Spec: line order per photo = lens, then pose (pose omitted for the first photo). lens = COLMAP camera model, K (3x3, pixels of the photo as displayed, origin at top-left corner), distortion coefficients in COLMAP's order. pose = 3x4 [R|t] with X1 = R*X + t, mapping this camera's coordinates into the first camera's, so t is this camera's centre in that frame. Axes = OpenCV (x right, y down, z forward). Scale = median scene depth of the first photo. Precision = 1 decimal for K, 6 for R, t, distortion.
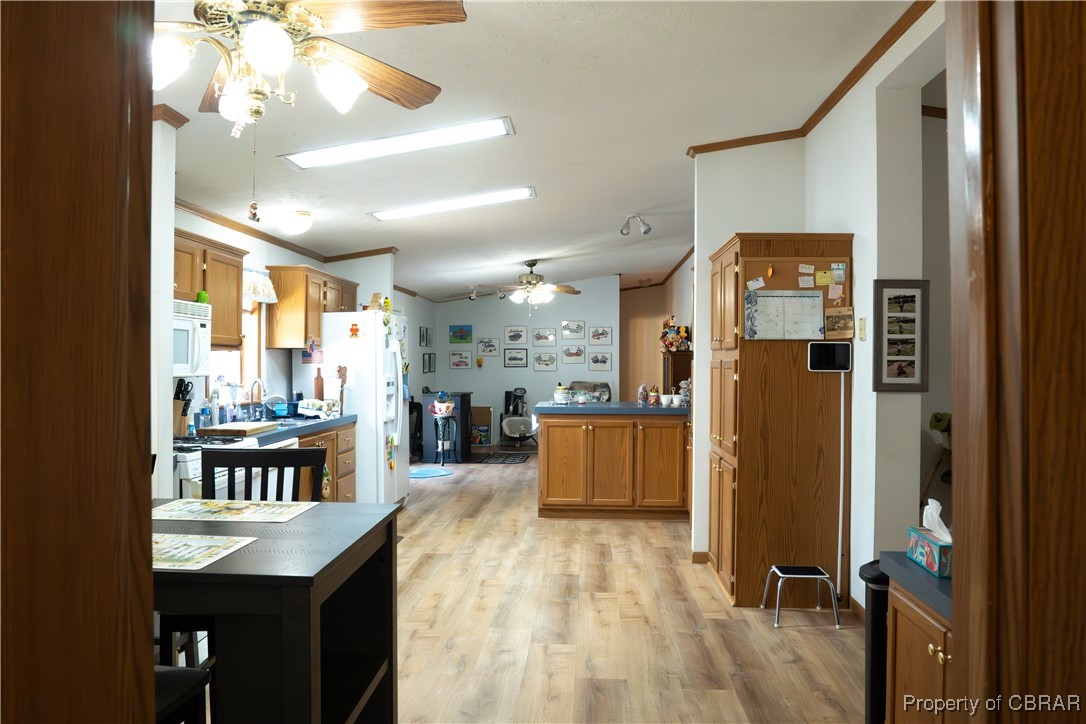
lens RADIAL K [[774.8, 0, 541.9], [0, 774.8, 361.9], [0, 0, 1]] dist [-0.063401, 0.039978]
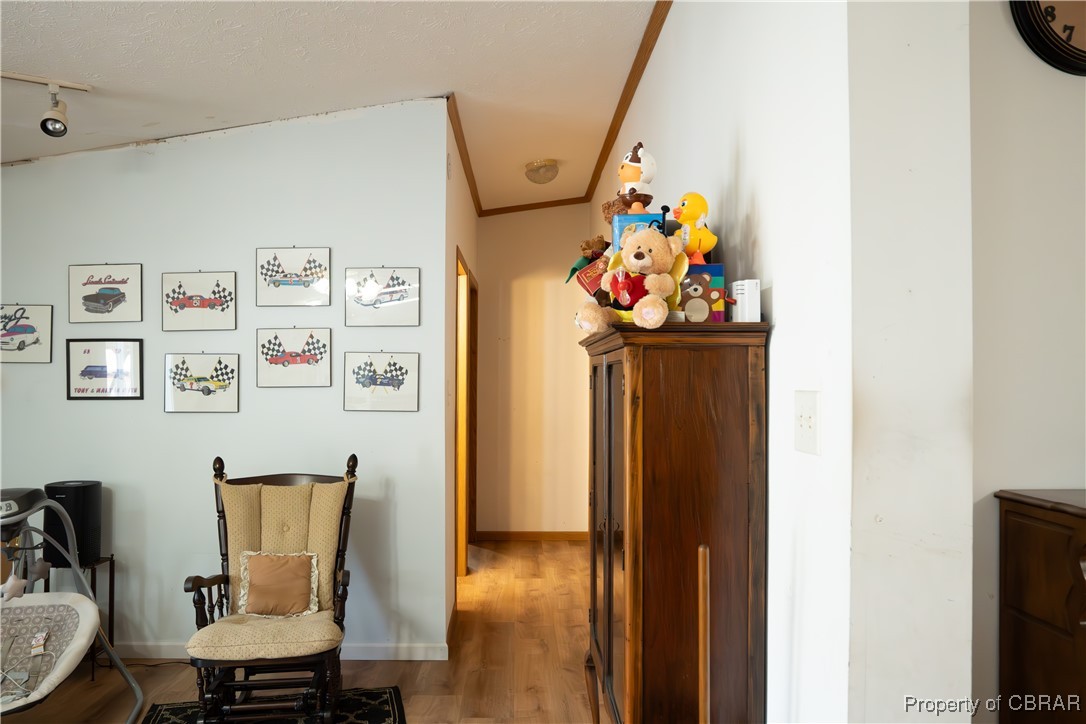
lens RADIAL K [[774.8, 0, 544.3], [0, 774.8, 365.7], [0, 0, 1]] dist [-0.063401, 0.039978]
pose [[0.995301, -0.001198, 0.096821, 0.108524], [0.002410, 0.999920, -0.012399, -0.002519], [-0.096798, 0.012574, 0.995225, 0.691218]]
